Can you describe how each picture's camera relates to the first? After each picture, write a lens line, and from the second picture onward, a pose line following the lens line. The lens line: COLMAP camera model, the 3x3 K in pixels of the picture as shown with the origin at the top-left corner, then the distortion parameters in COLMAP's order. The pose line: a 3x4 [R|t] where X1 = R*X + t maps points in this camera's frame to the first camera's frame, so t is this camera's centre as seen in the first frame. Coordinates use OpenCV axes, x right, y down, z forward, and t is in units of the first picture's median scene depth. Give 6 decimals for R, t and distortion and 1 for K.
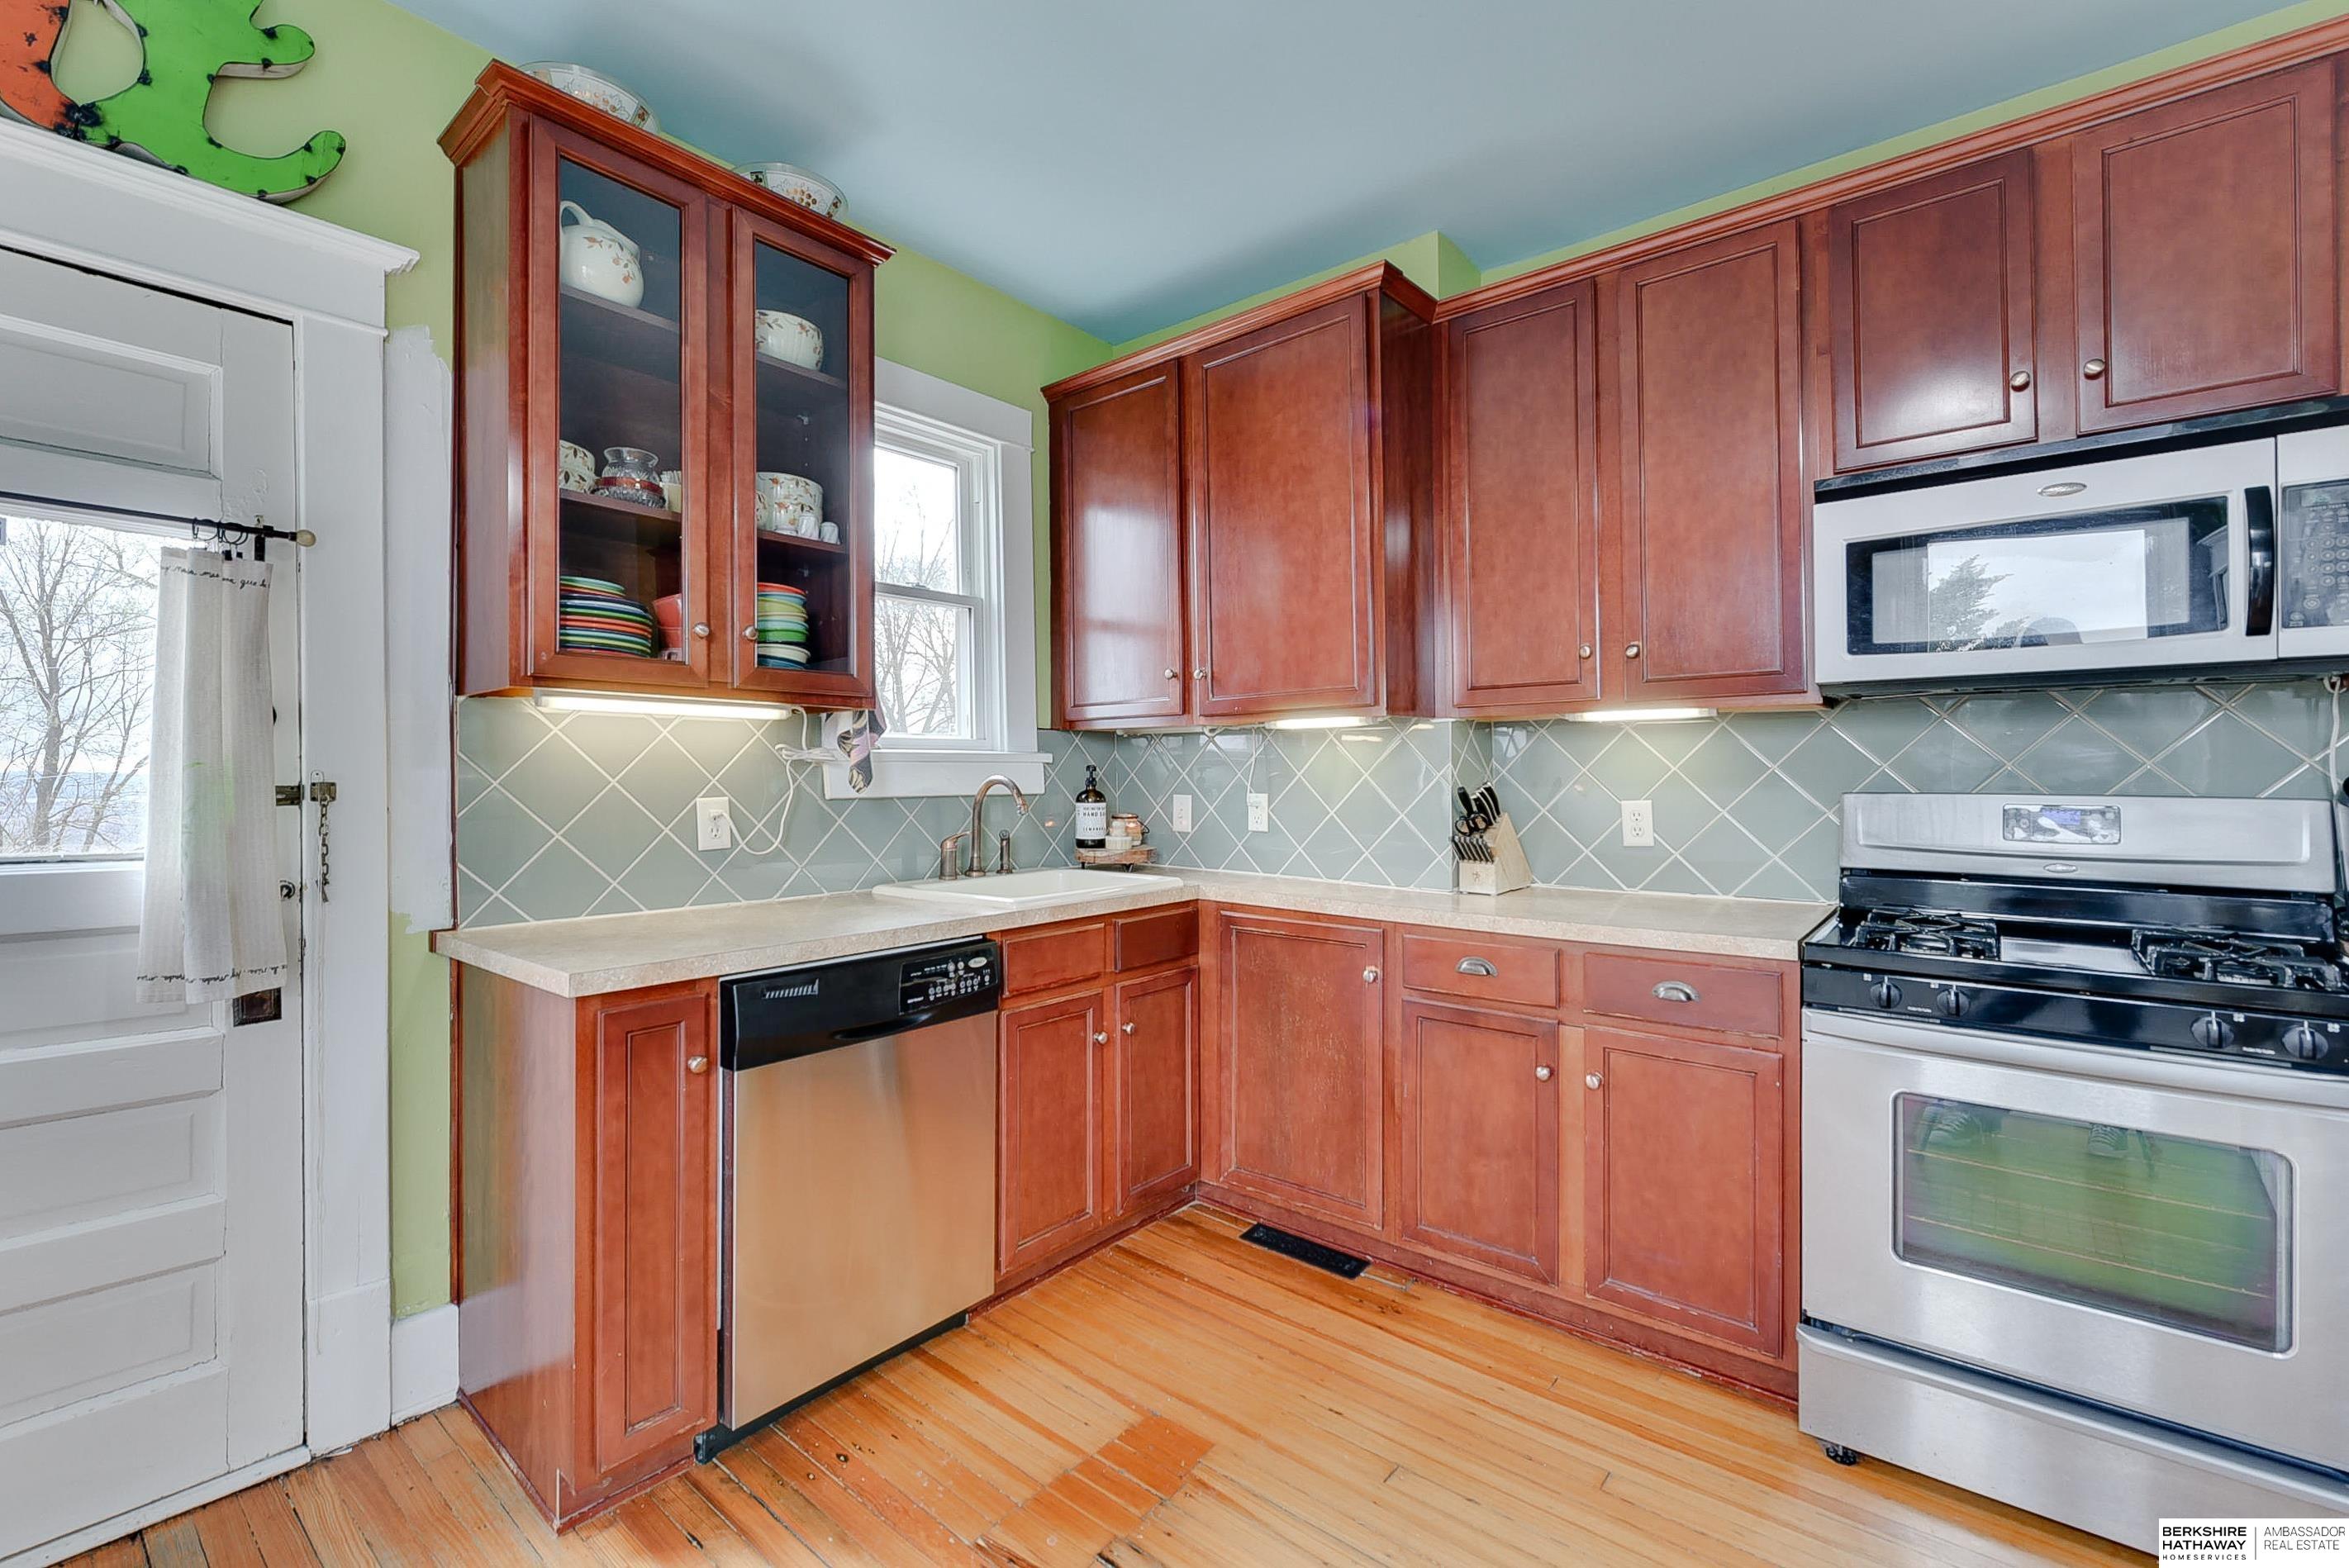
lens RADIAL K [[1011.0, 0, 1164.8], [0, 1011.0, 776.8], [0, 0, 1]] dist [-0.009324, -0.000358]
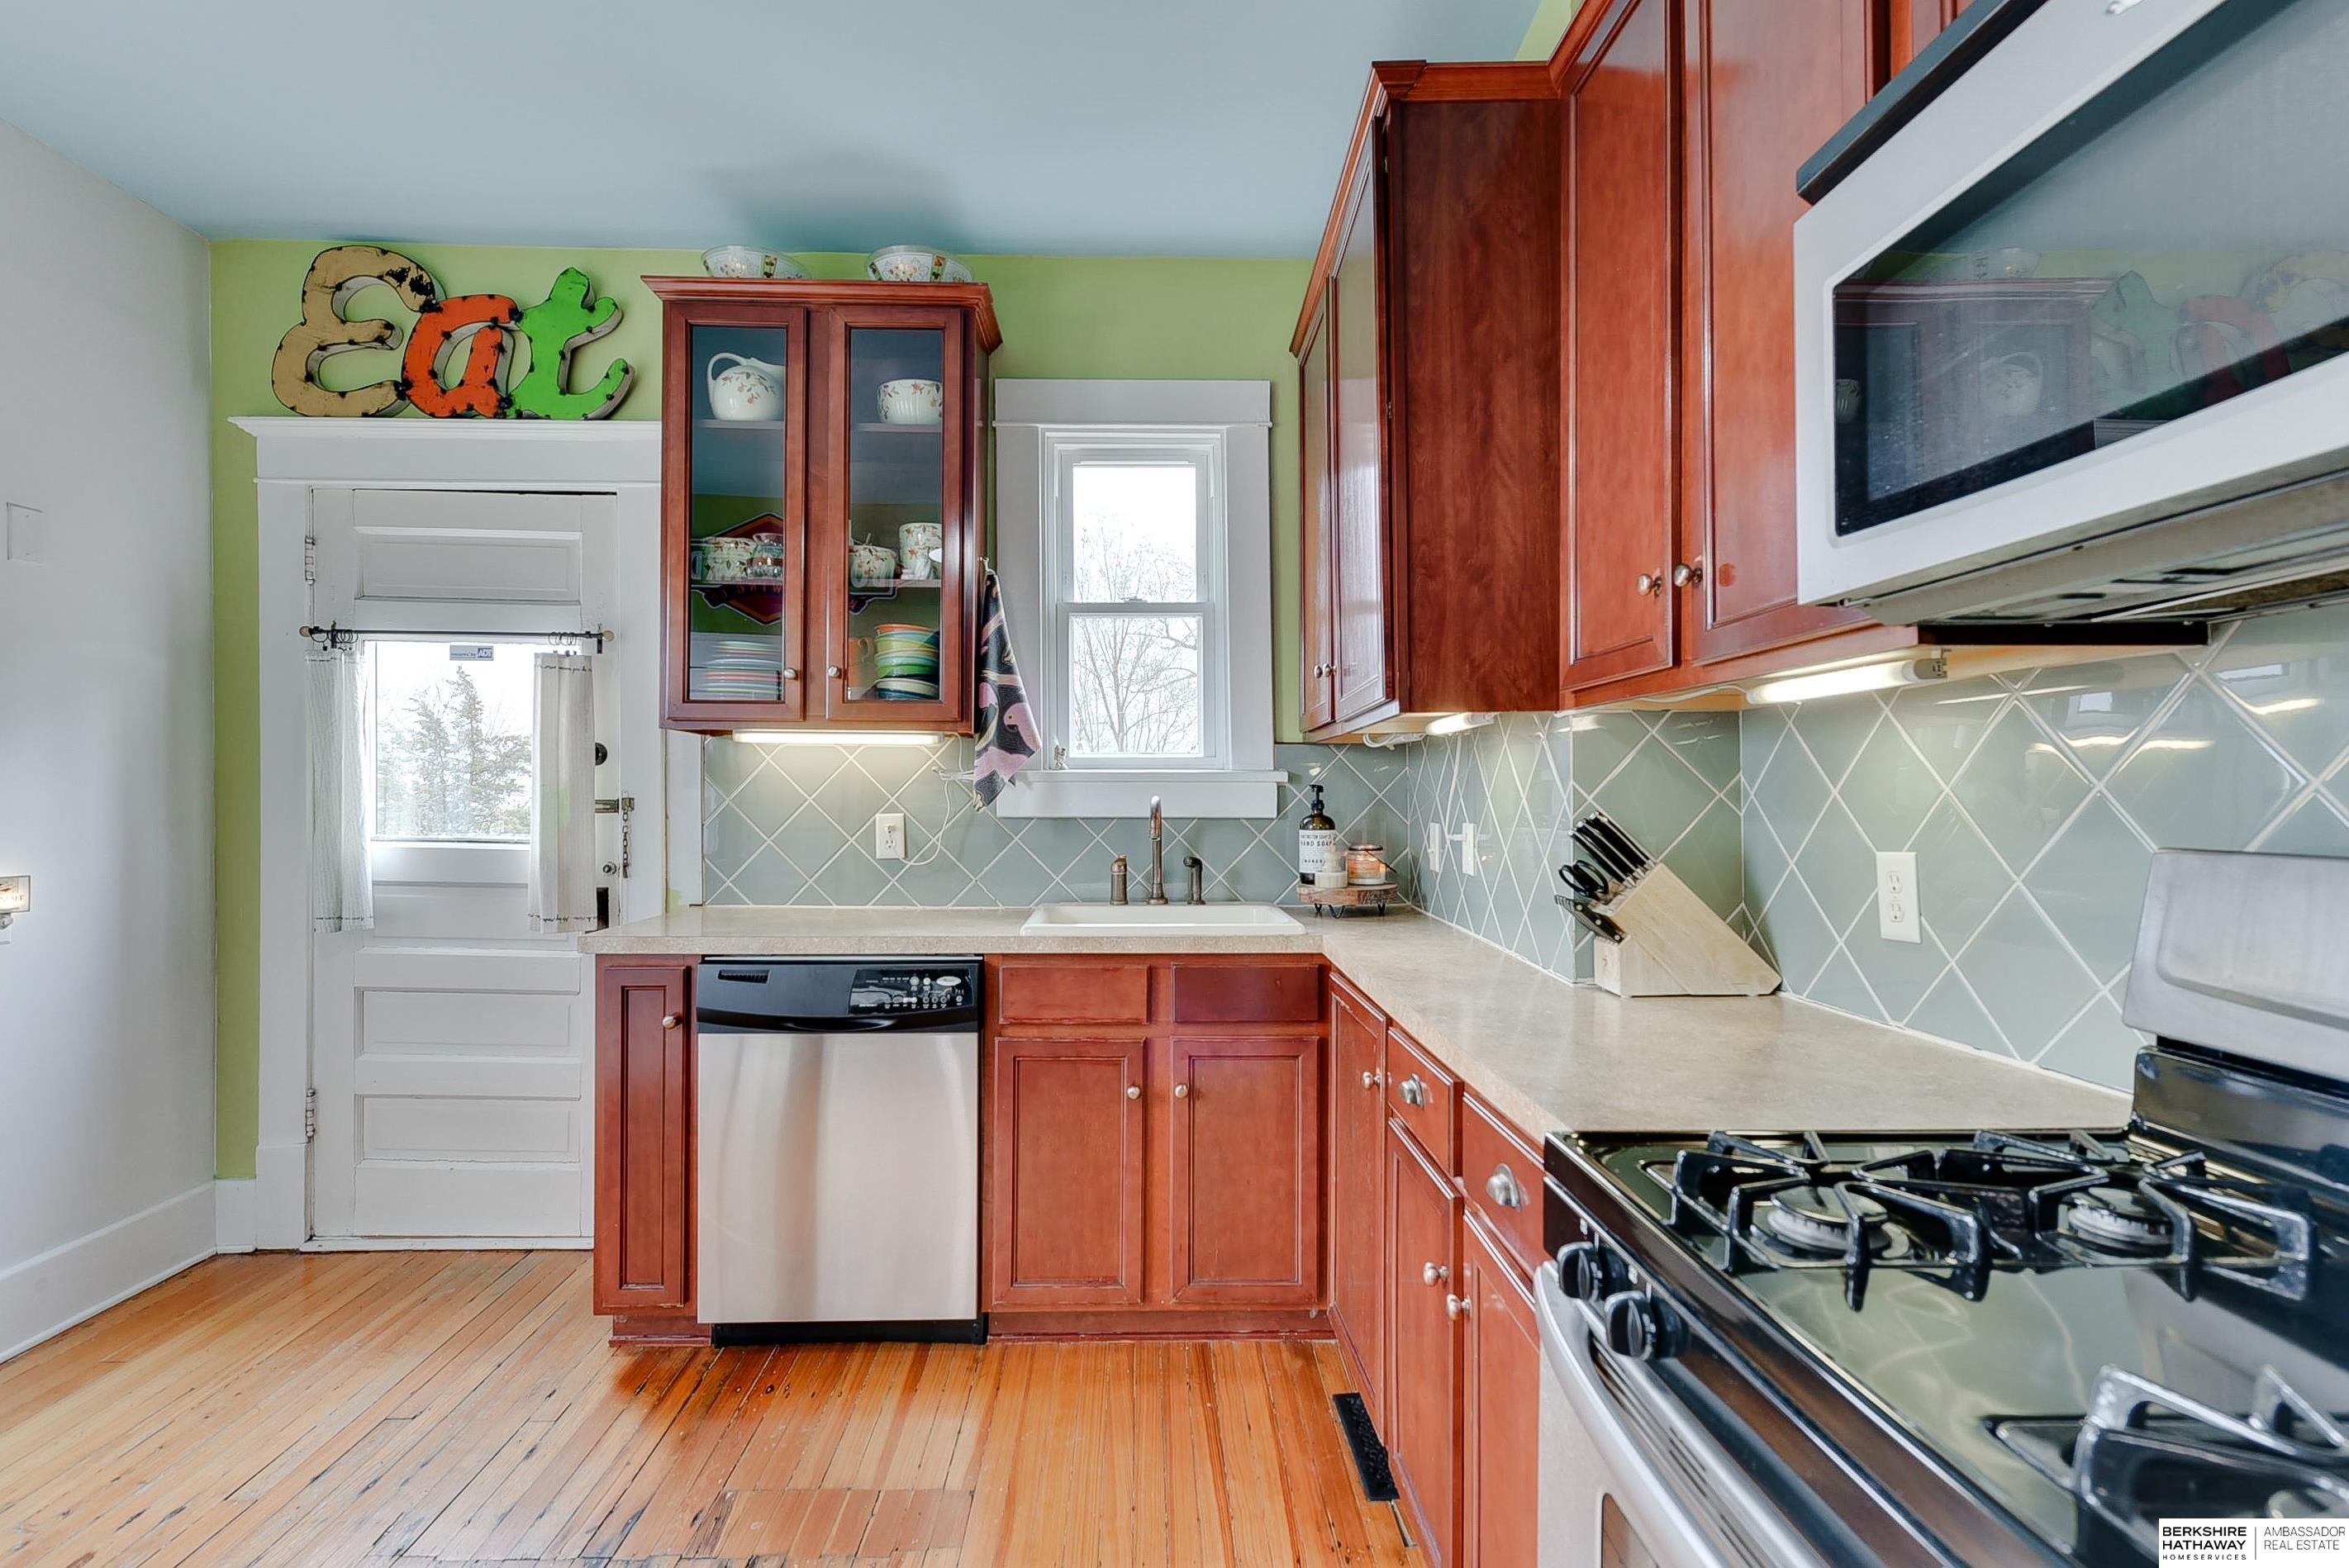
lens RADIAL K [[1131.4, 0, 1166.6], [0, 1131.4, 803.7], [0, 0, 1]] dist [0.004266, -0.001622]
pose [[0.657492, 0.009130, -0.753406, 0.750098], [-0.007037, 0.999957, 0.005977, -0.001352], [0.753429, 0.001372, 0.657528, 0.390905]]
